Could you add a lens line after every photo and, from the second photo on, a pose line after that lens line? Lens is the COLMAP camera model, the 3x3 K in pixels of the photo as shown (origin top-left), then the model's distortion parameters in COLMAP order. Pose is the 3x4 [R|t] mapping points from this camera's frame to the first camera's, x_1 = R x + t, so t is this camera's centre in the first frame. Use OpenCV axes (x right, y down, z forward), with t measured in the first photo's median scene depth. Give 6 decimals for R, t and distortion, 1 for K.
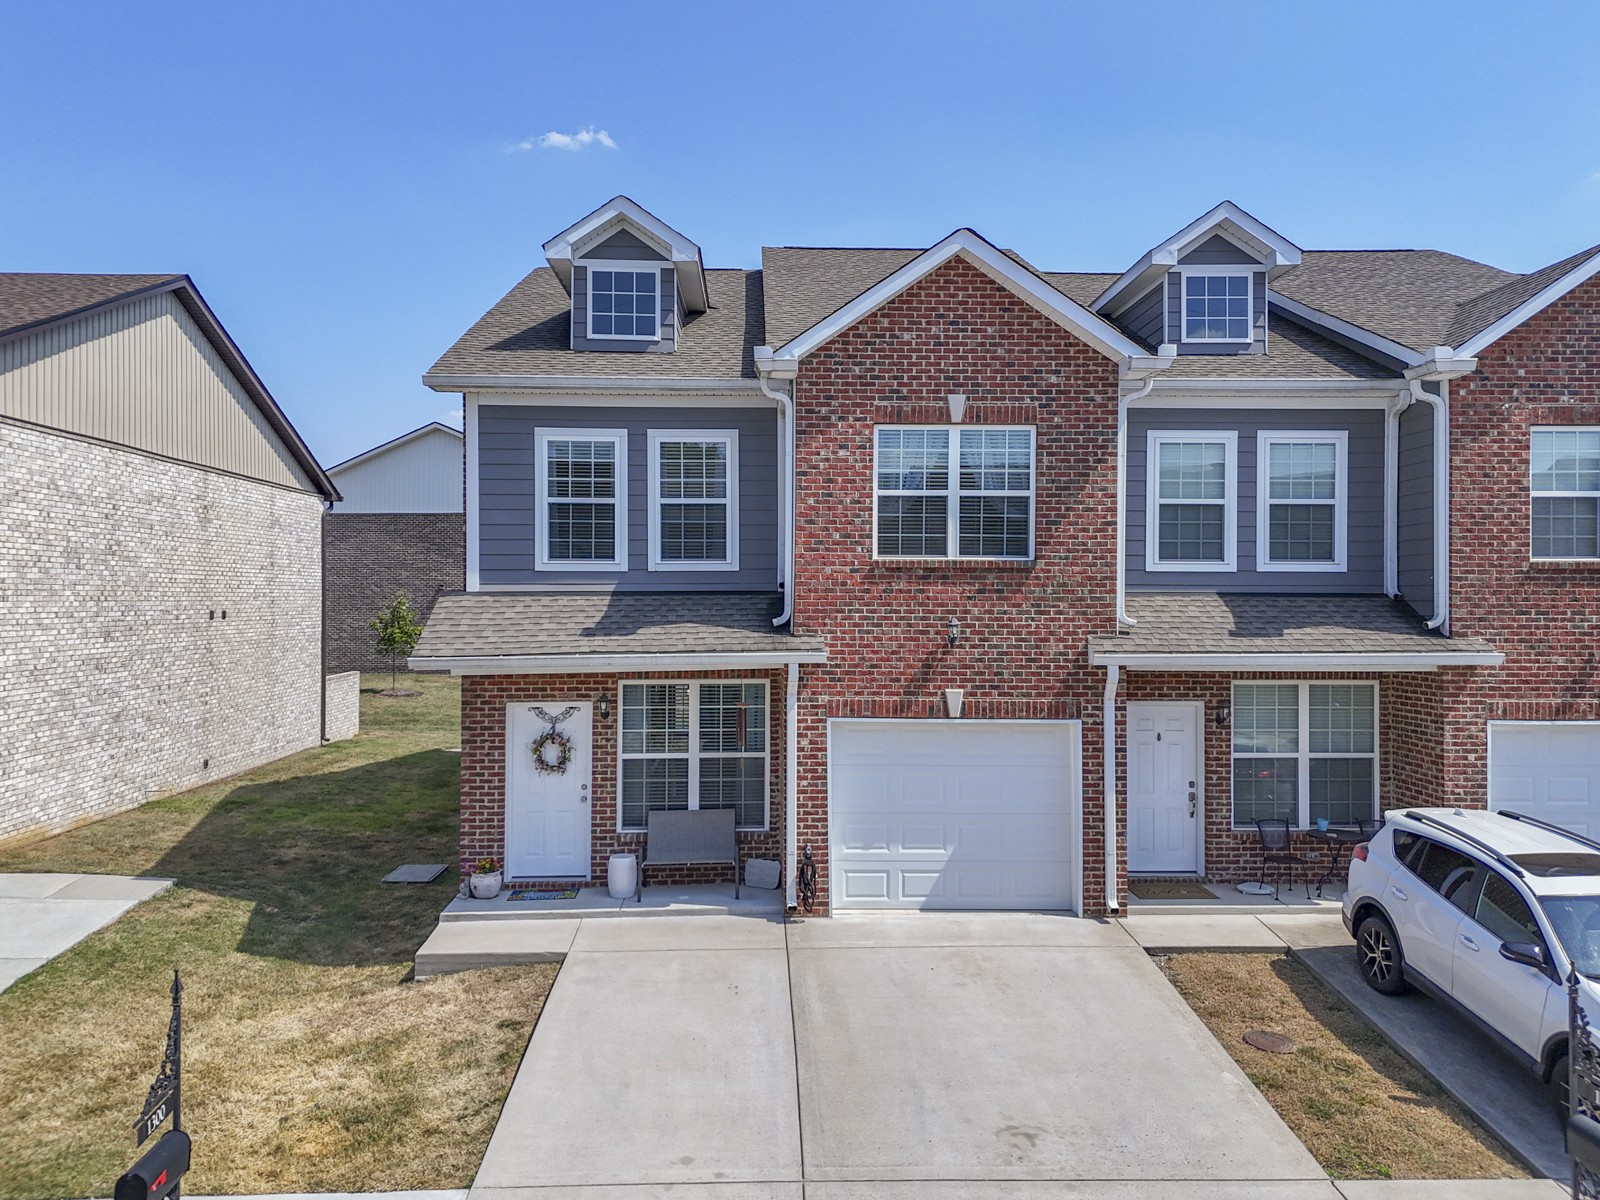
lens RADIAL K [[1226.5, 0, 798.0], [0, 1226.5, 591.9], [0, 0, 1]] dist [0.191222, -0.317429]
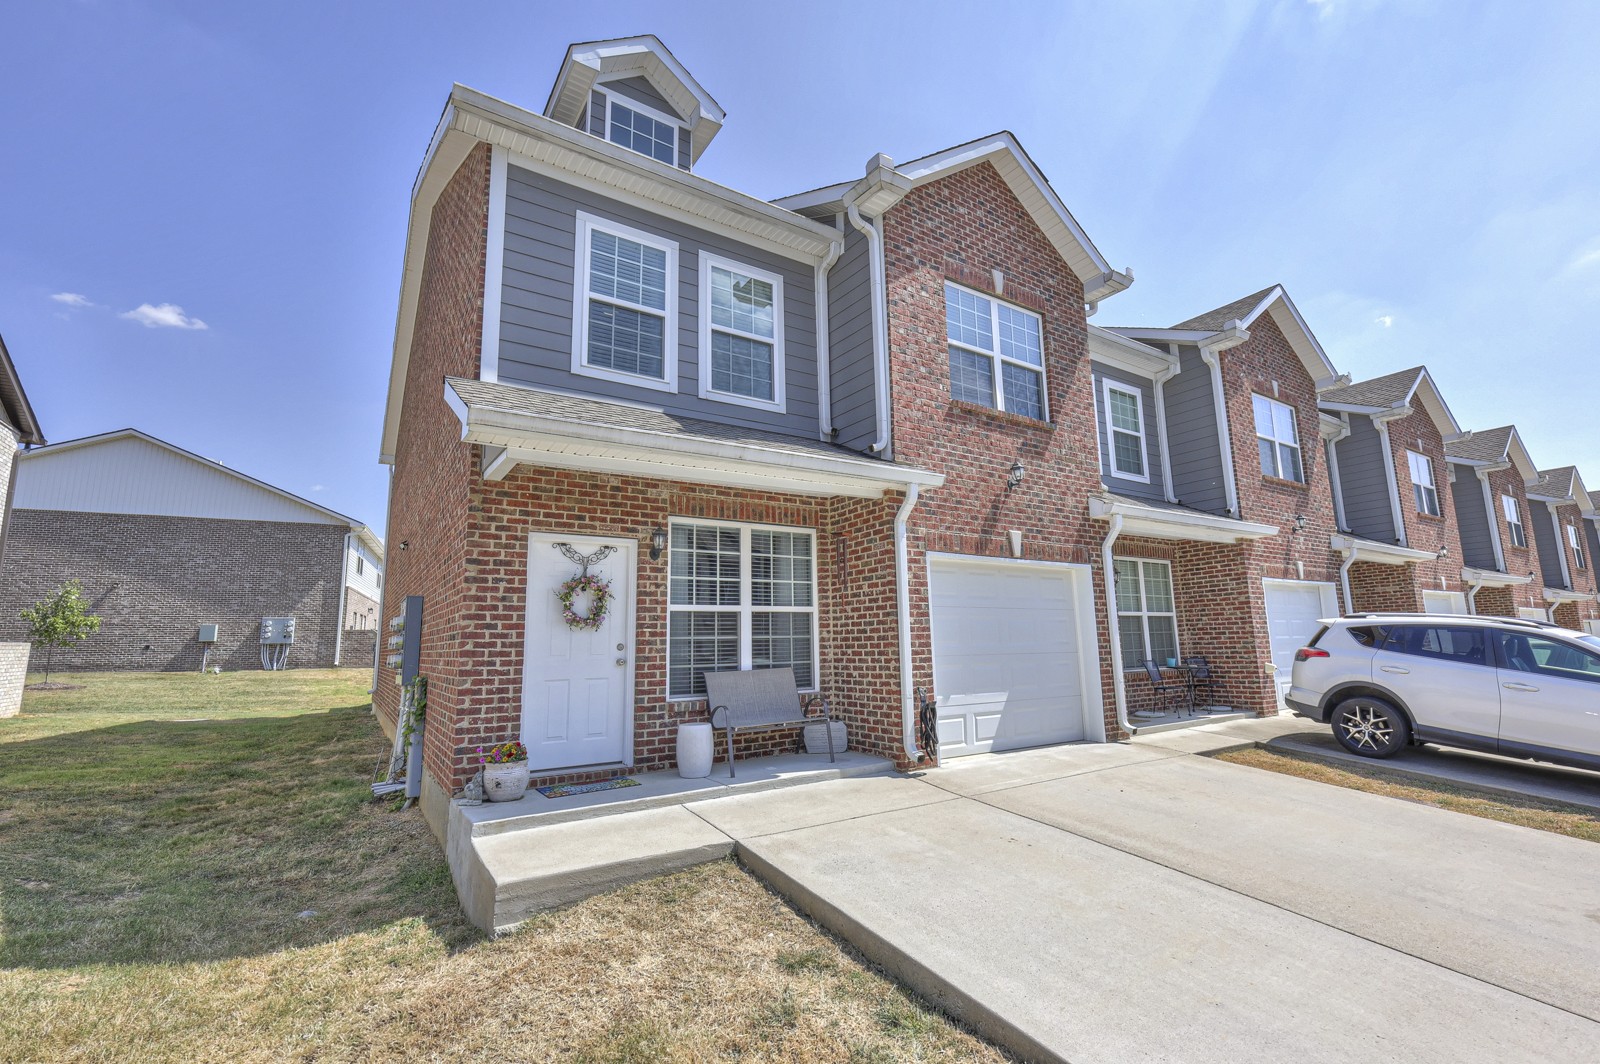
lens RADIAL K [[704.5, 0, 800.0], [0, 704.5, 532.0], [0, 0, 1]] dist [0.012362, -0.000022]
pose [[0.849339, 0.068641, 0.523366, -0.320846], [0.020784, 0.986391, -0.163096, 0.163262], [-0.527438, 0.149401, 0.836354, 0.557791]]
